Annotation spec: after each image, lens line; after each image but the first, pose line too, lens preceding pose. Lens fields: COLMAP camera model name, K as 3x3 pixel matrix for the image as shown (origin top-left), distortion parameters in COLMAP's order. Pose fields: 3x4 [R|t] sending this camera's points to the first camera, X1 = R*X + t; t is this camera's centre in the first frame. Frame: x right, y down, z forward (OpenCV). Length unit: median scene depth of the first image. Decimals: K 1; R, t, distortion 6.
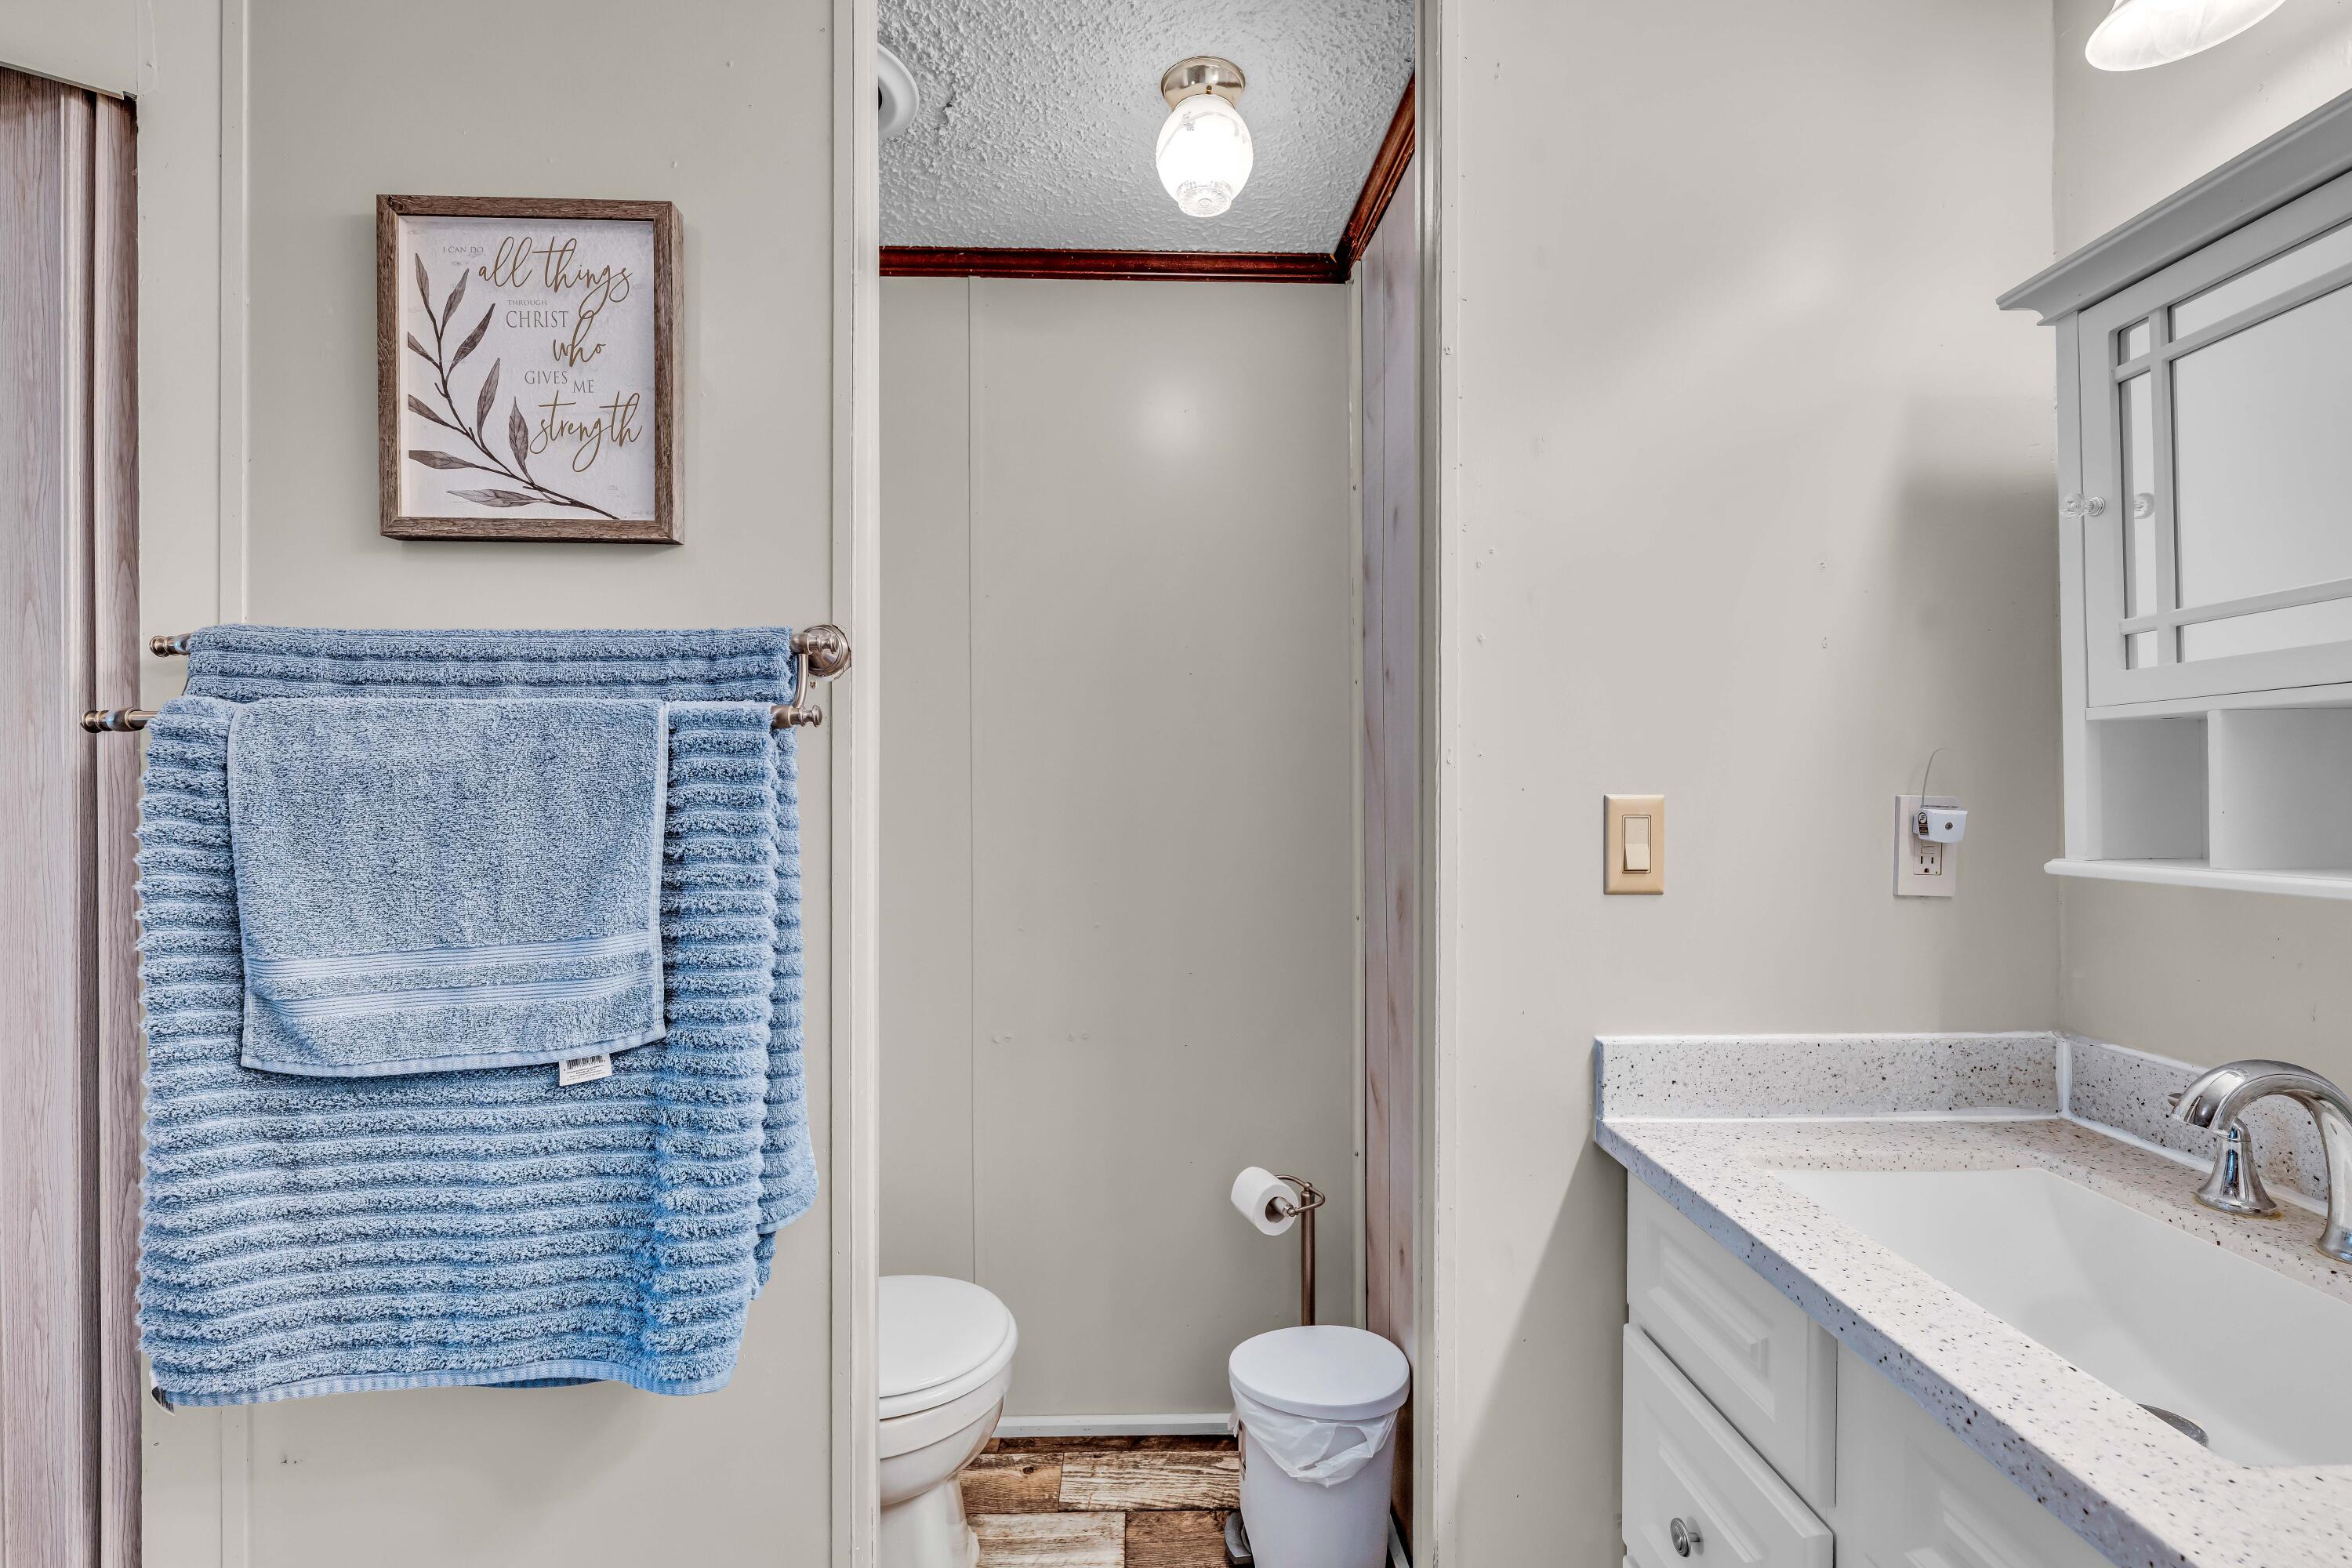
lens RADIAL K [[1032.2, 0, 1170.7], [0, 1032.2, 794.7], [0, 0, 1]] dist [-0.001149, -0.000099]
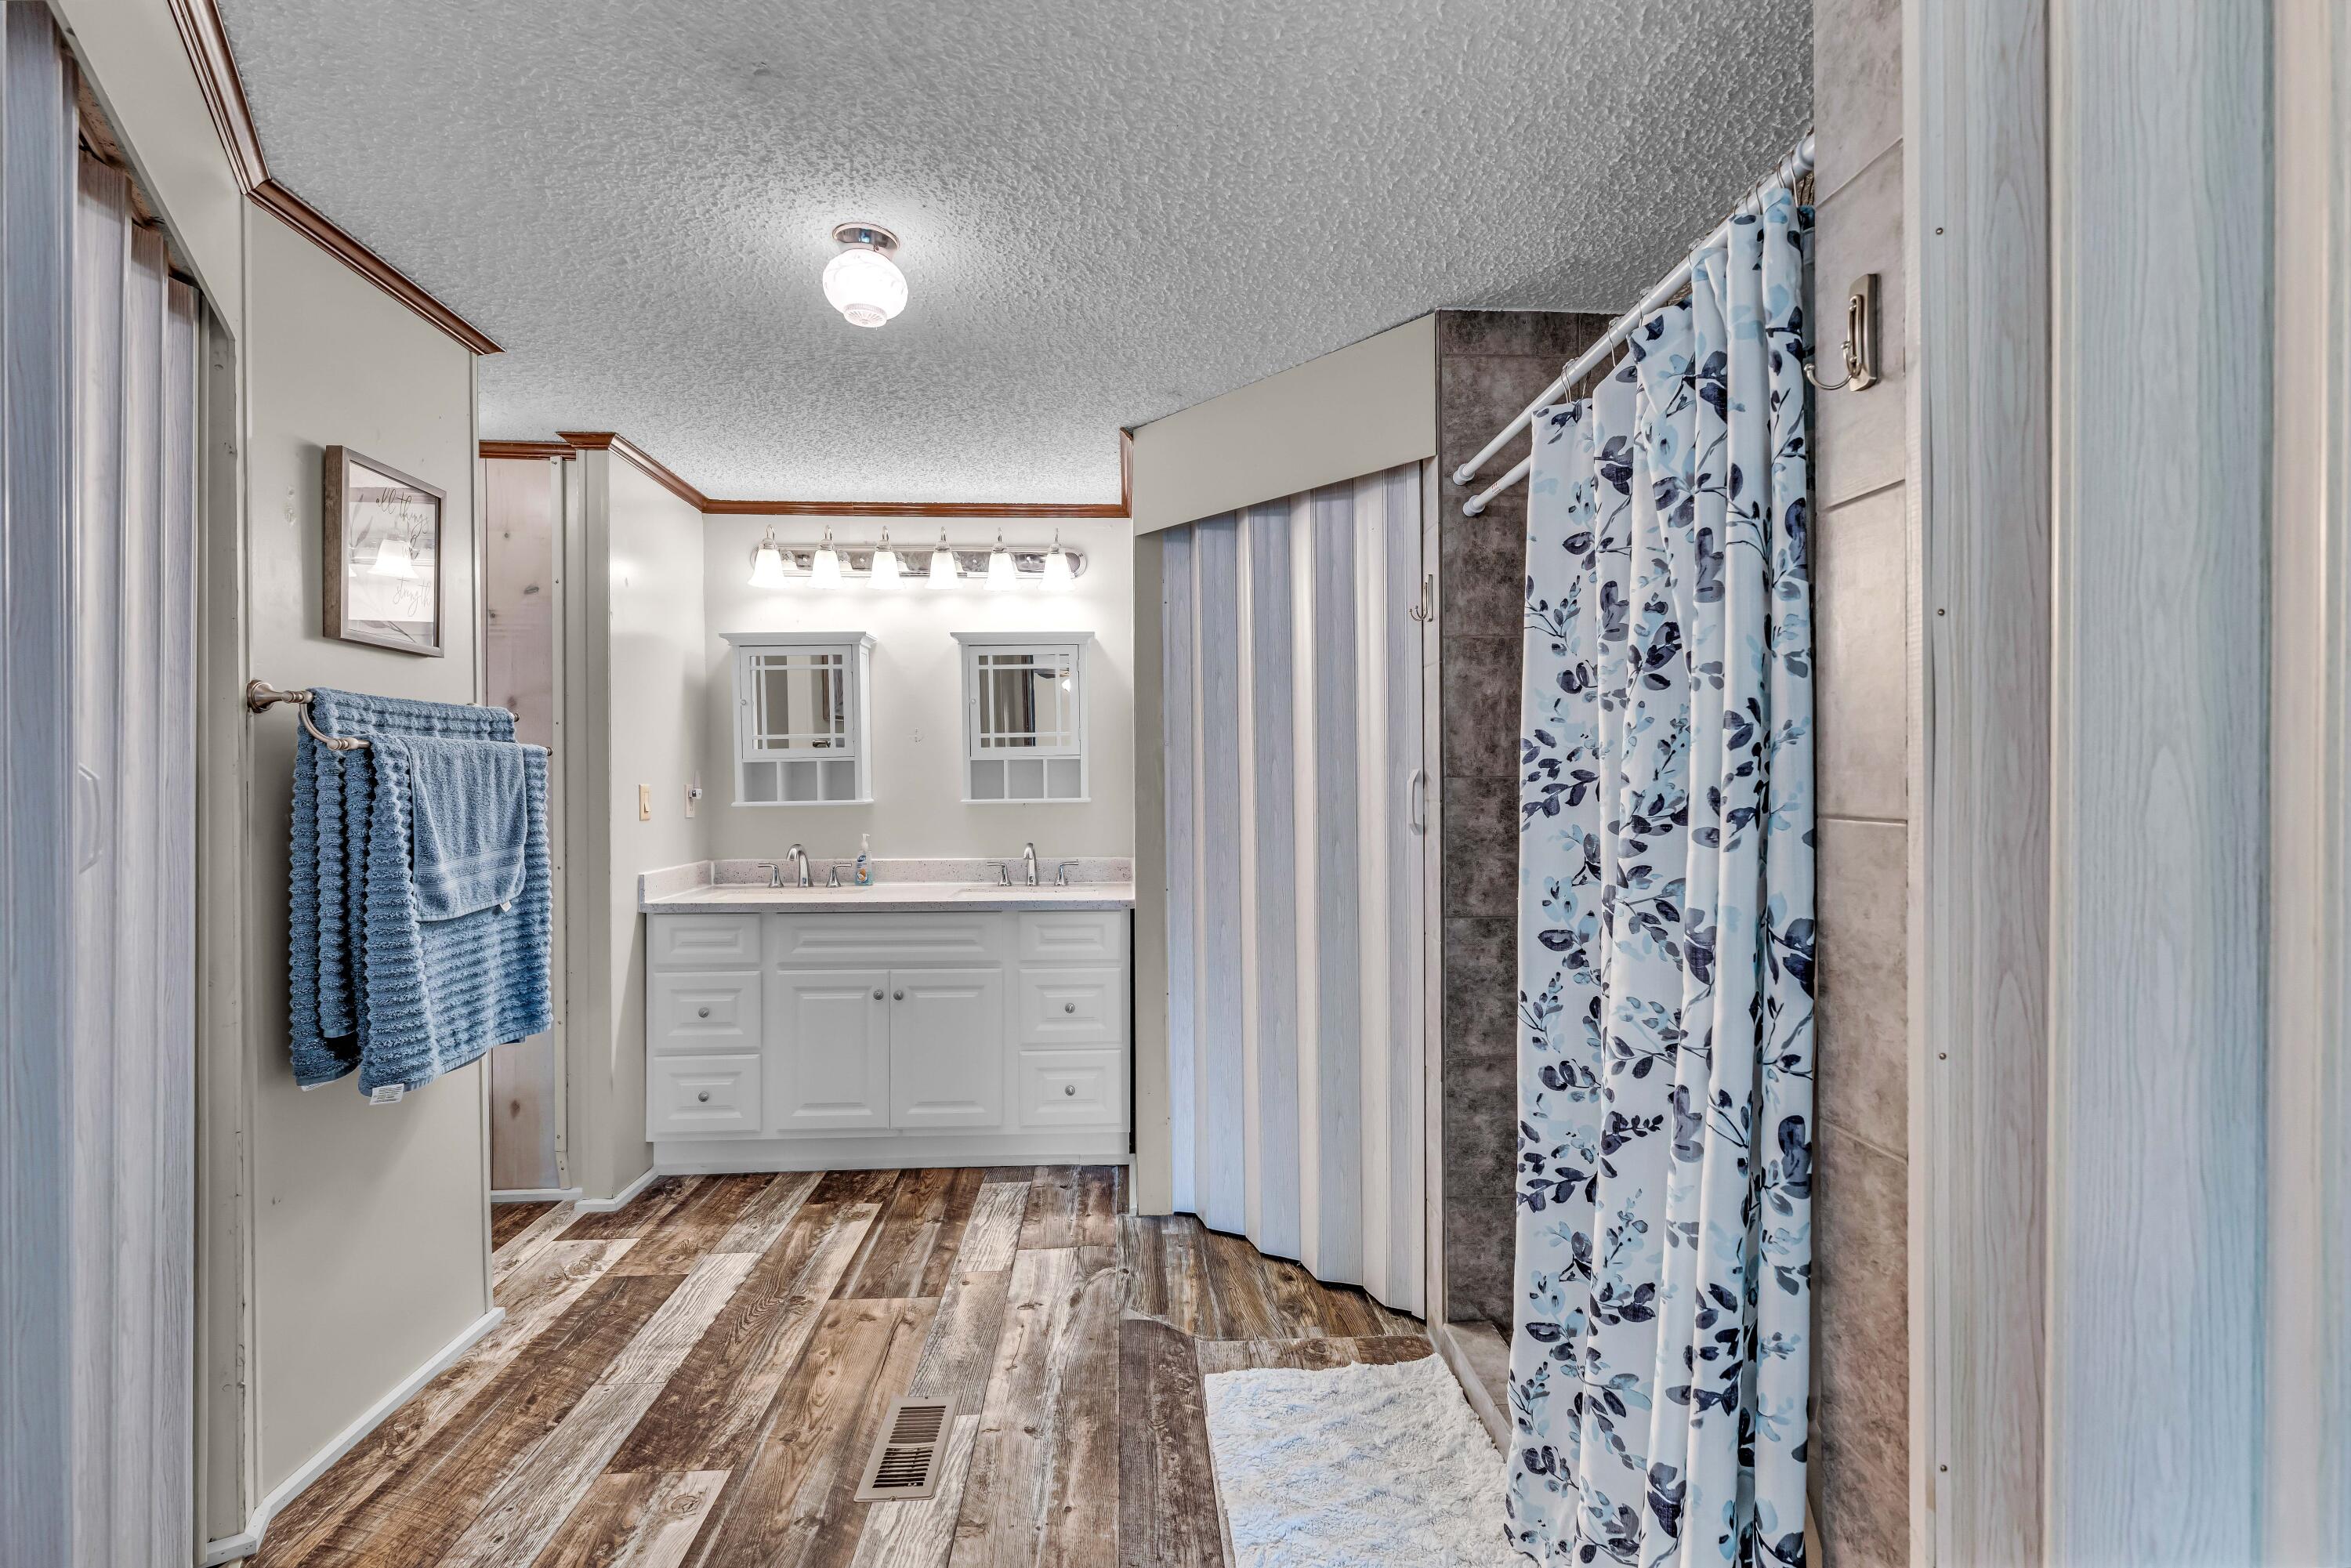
lens RADIAL K [[1056.0, 0, 1175.5], [0, 1056.0, 784.0], [0, 0, 1]] dist [0.001428, 0.000075]
pose [[-0.016654, -0.004322, 0.999852, -2.410650], [0.012379, 0.999913, 0.004528, 0.004546], [-0.999785, 0.012452, -0.016599, -0.368108]]
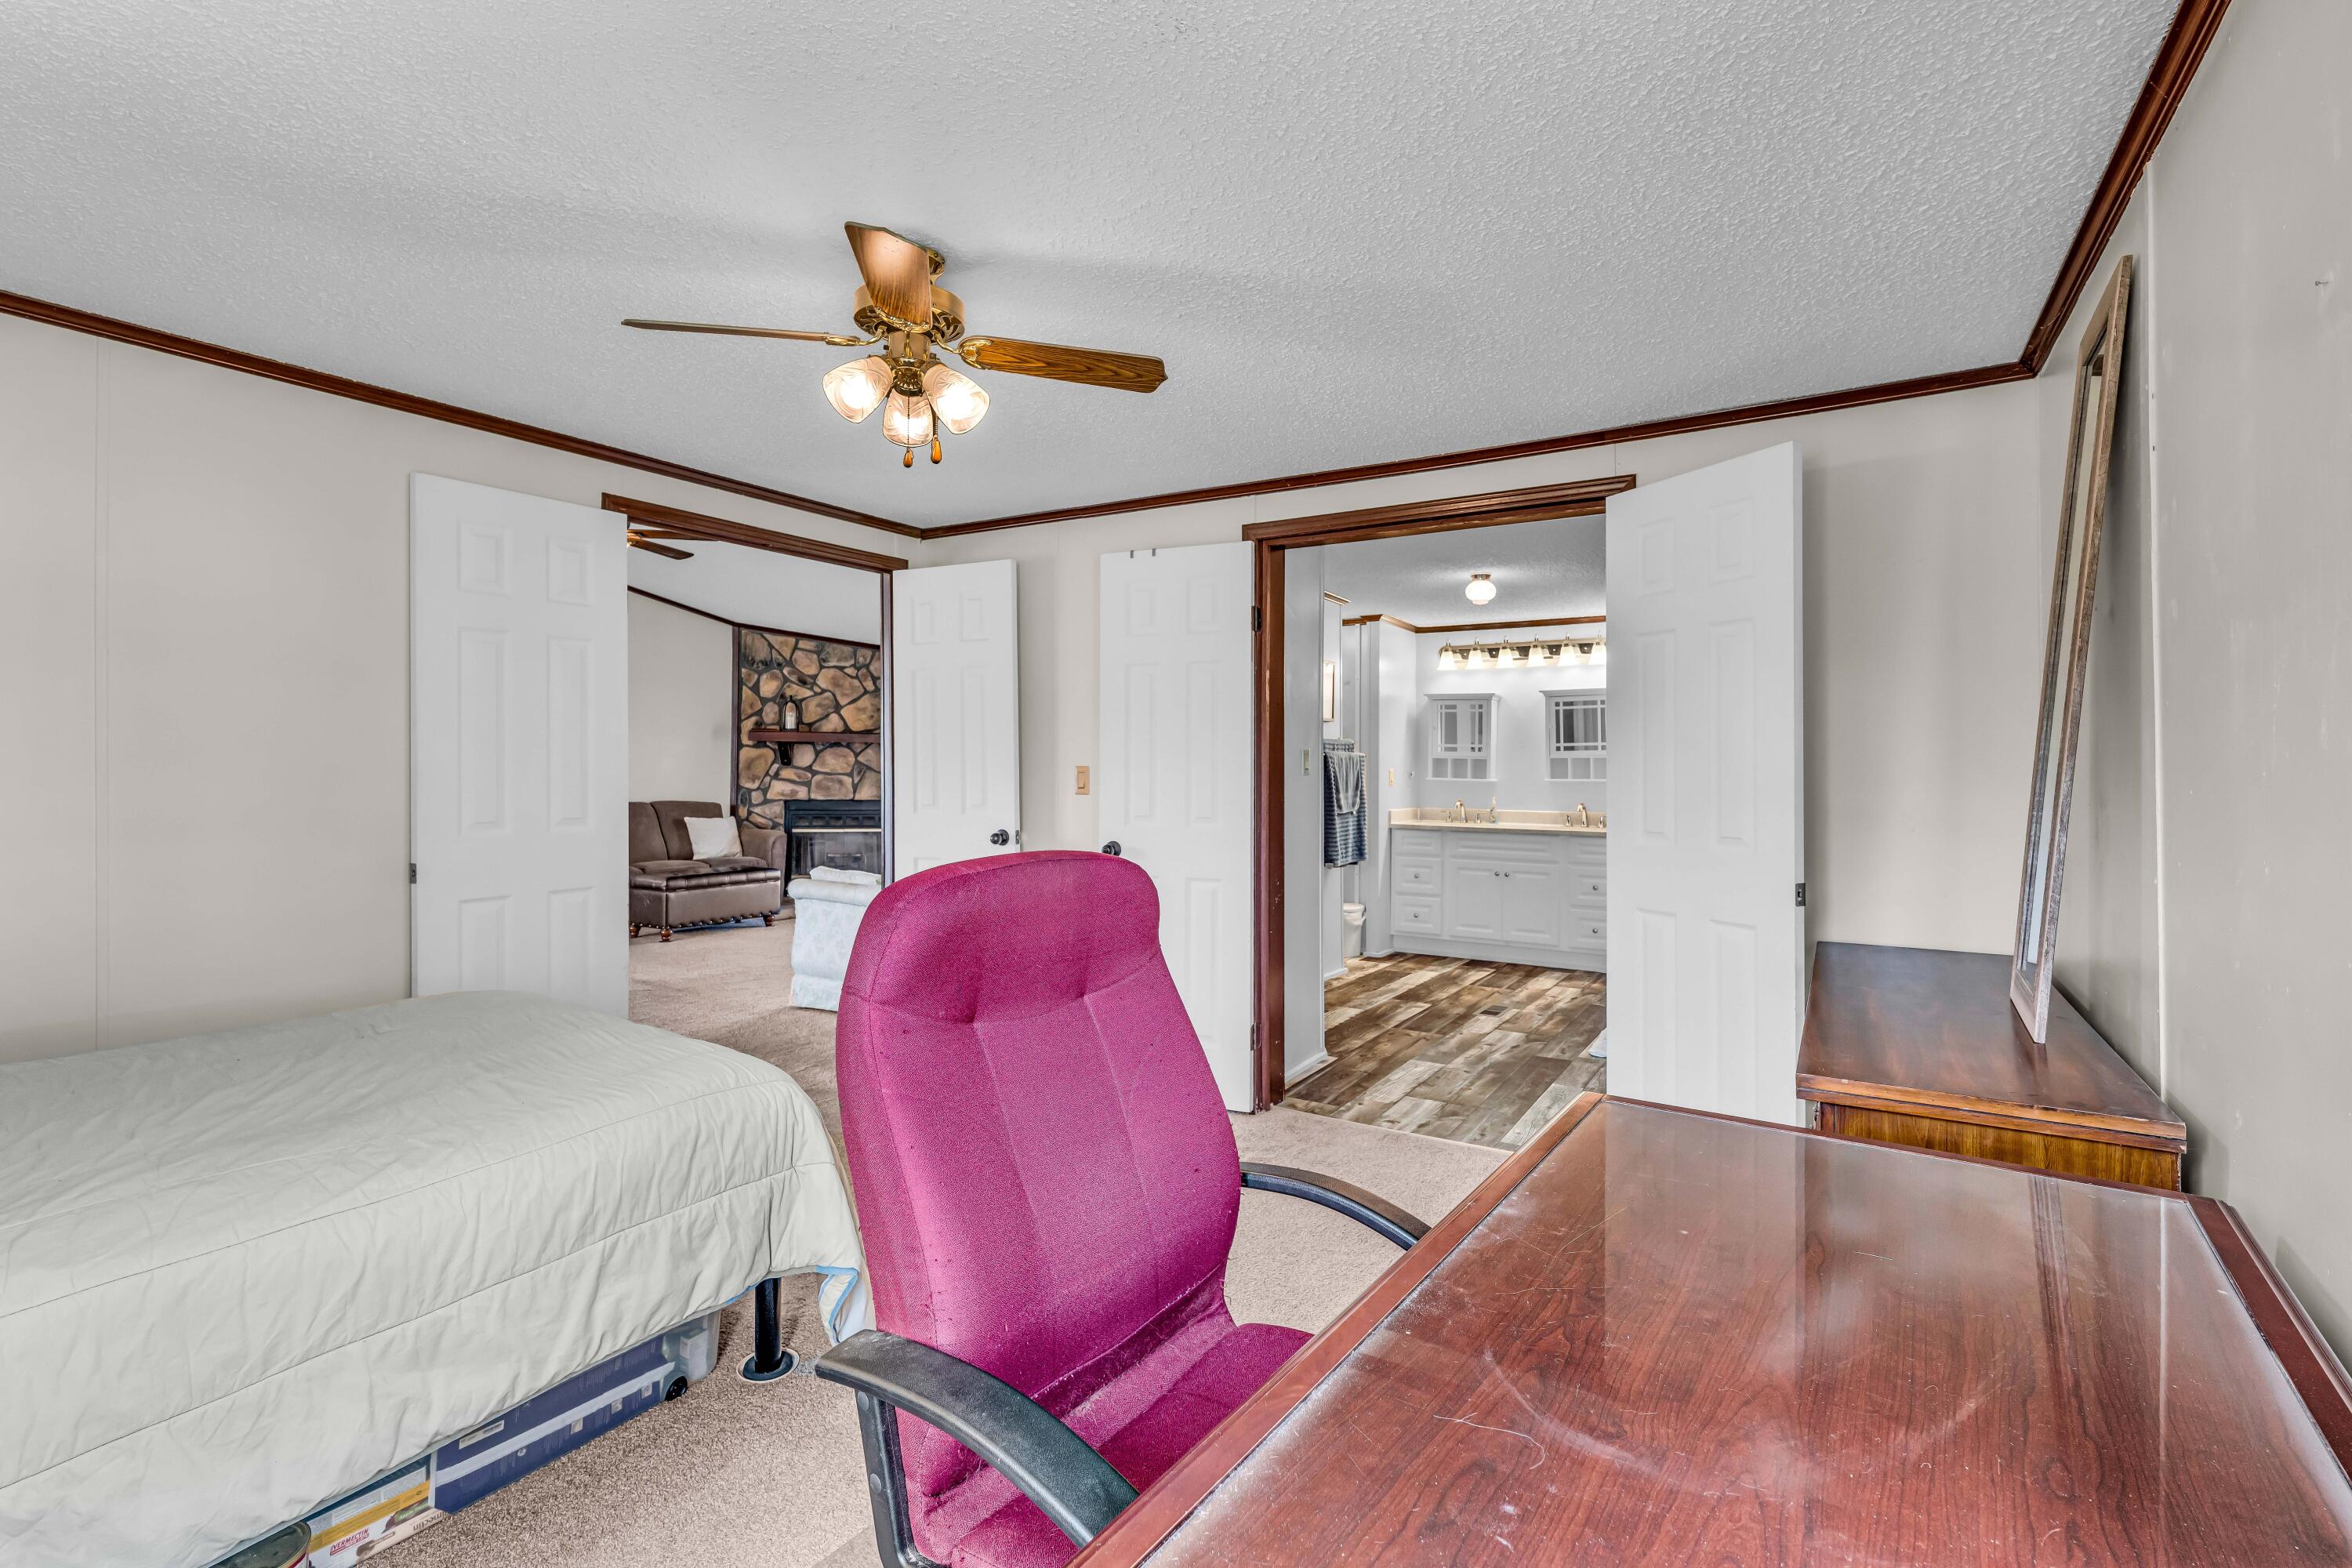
lens RADIAL K [[1056.5, 0, 1176.0], [0, 1056.5, 784.0], [0, 0, 1]] dist [0.001428, 0.000075]
pose [[0.564122, -0.009388, 0.825638, -5.344576], [0.005915, 0.999956, 0.007329, 0.030104], [-0.825670, 0.000749, 0.564152, -1.430082]]
